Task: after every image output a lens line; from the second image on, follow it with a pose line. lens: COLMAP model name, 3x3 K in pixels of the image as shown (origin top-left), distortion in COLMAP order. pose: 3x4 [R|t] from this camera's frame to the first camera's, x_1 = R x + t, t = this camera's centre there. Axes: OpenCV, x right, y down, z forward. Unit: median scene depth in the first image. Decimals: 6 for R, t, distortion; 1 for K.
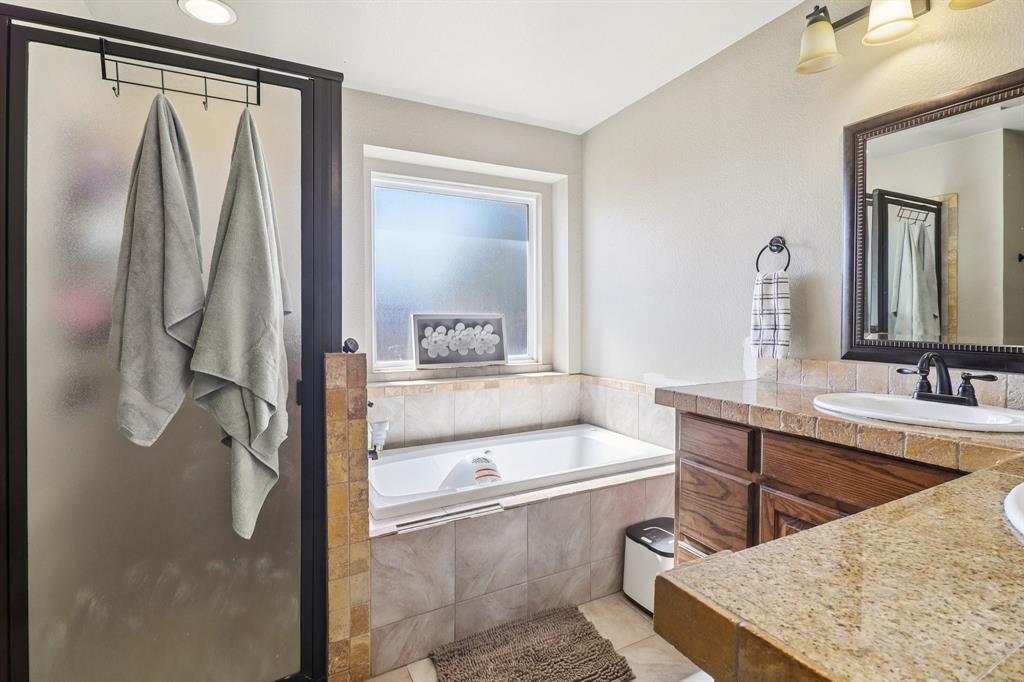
lens RADIAL K [[475.1, 0, 511.2], [0, 475.1, 318.5], [0, 0, 1]] dist [0.008240, 0.002284]
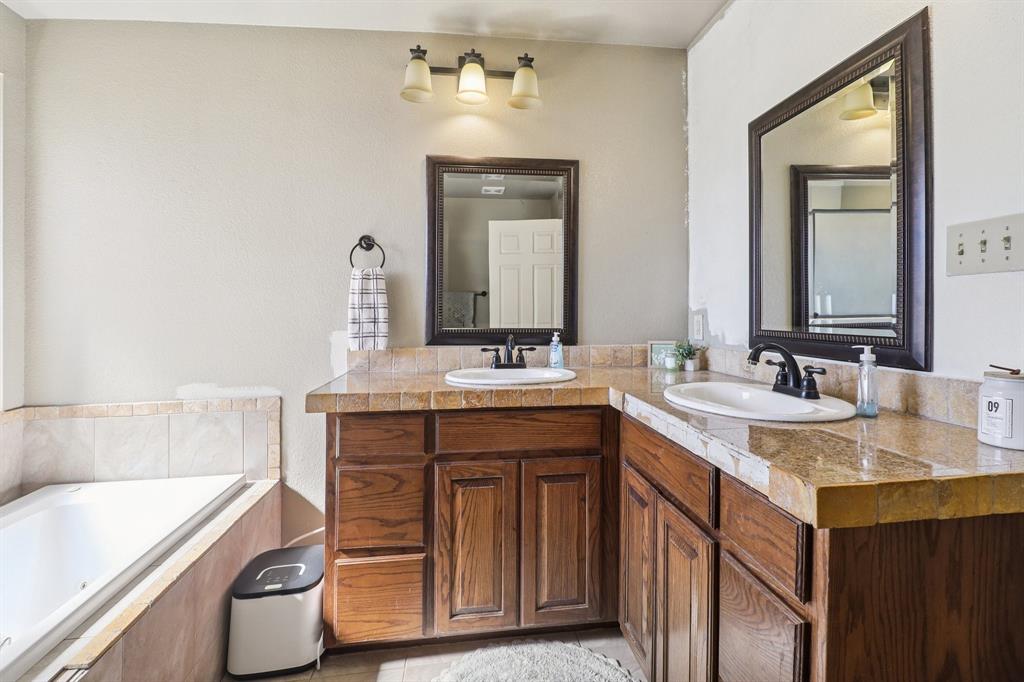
lens RADIAL K [[475.1, 0, 510.9], [0, 475.1, 312.6], [0, 0, 1]] dist [0.008240, 0.002284]
pose [[0.349561, -0.001299, 0.936913, -0.384941], [0.004777, 0.999989, -0.000396, 0.002813], [-0.936901, 0.004614, 0.349564, 0.388732]]
